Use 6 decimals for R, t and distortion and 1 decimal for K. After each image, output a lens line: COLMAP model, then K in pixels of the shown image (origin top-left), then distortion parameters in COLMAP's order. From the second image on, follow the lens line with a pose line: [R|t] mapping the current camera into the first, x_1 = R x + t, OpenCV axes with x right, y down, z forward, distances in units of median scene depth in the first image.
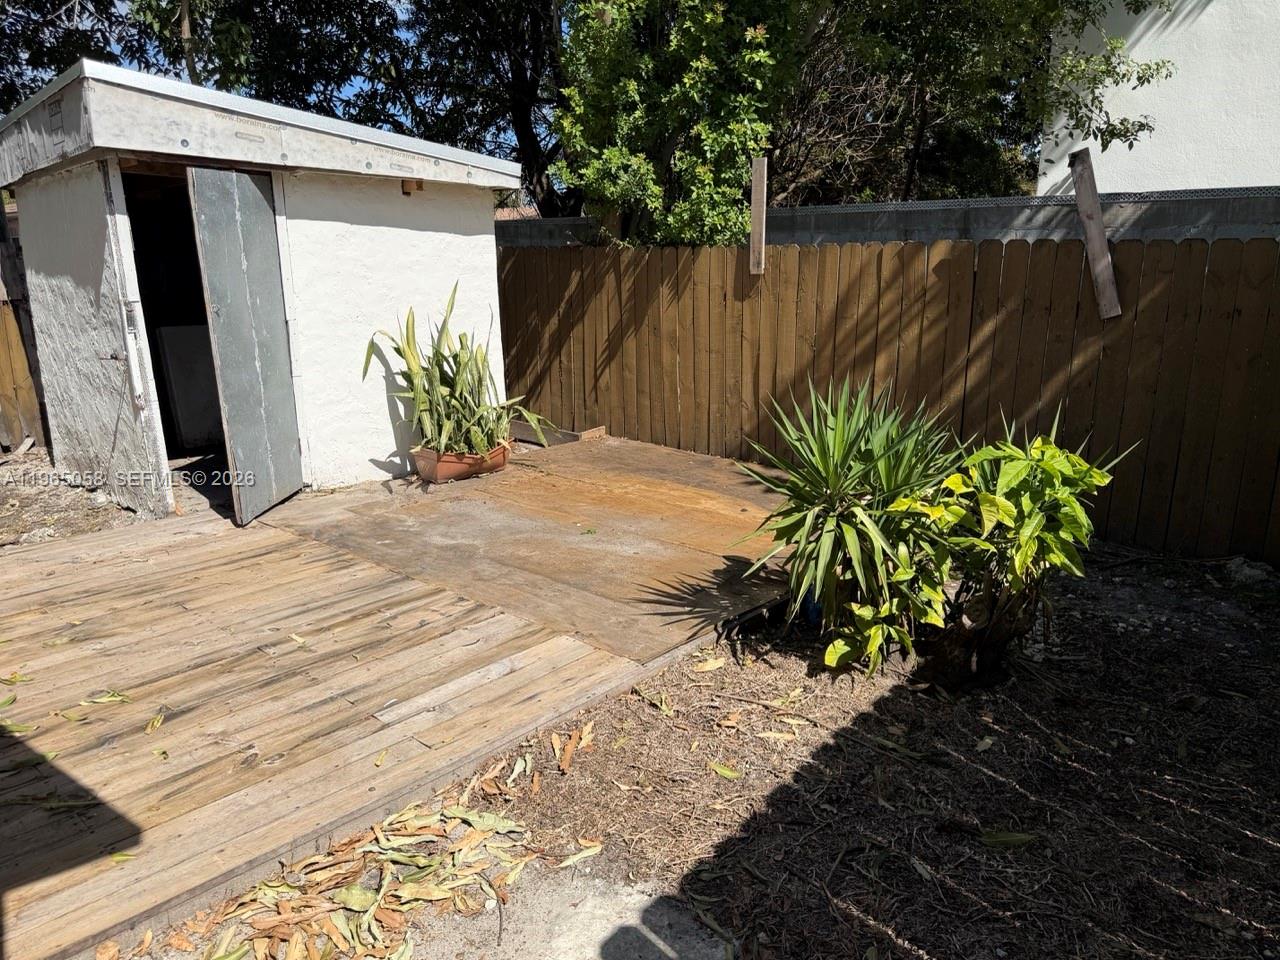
lens RADIAL K [[879.0, 0, 635.4], [0, 879.0, 470.1], [0, 0, 1]] dist [0.045982, -0.053624]
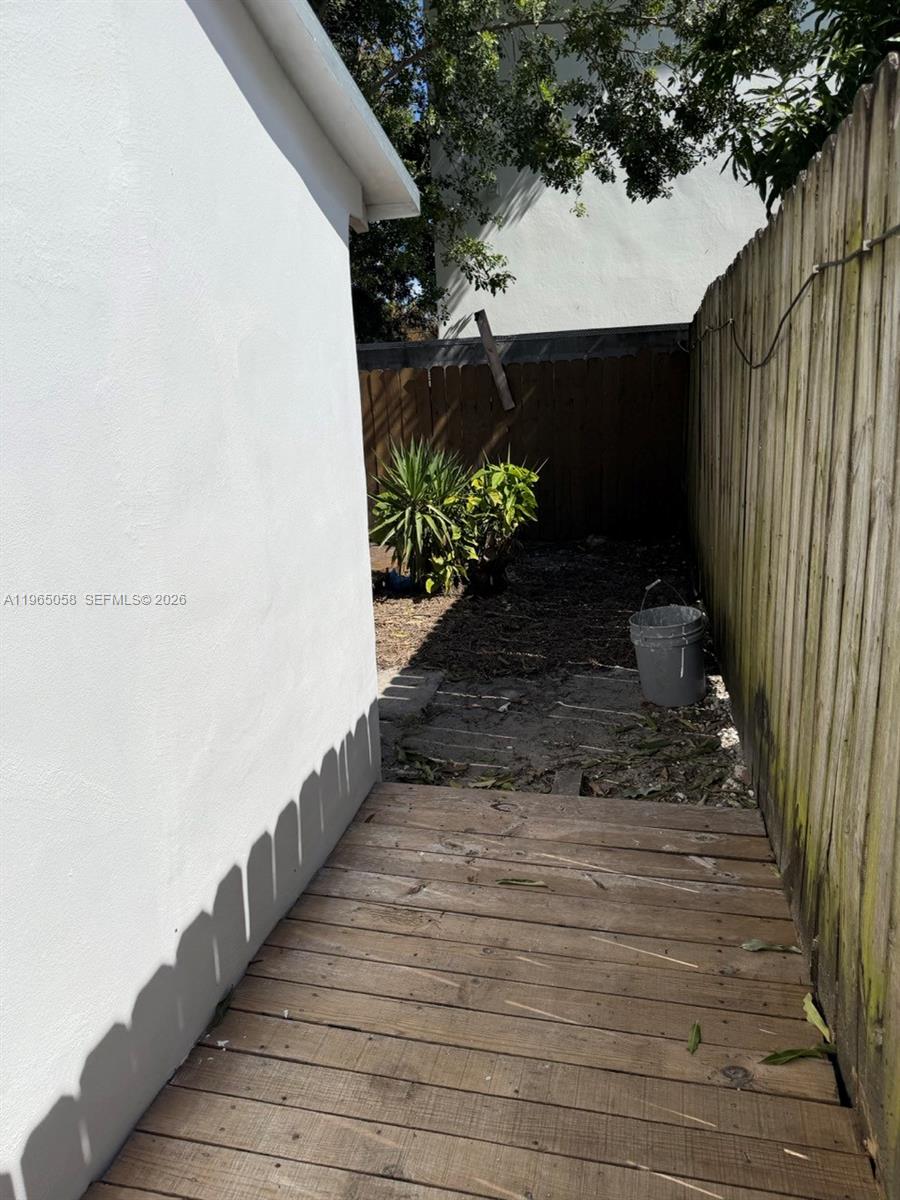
lens RADIAL K [[824.0, 0, 445.8], [0, 824.0, 603.9], [0, 0, 1]] dist [0.045982, -0.053624]
pose [[0.891612, -0.154849, 0.425500, -0.493660], [0.150833, 0.987608, 0.043351, 0.176621], [-0.426940, 0.025527, 0.903920, -0.603919]]
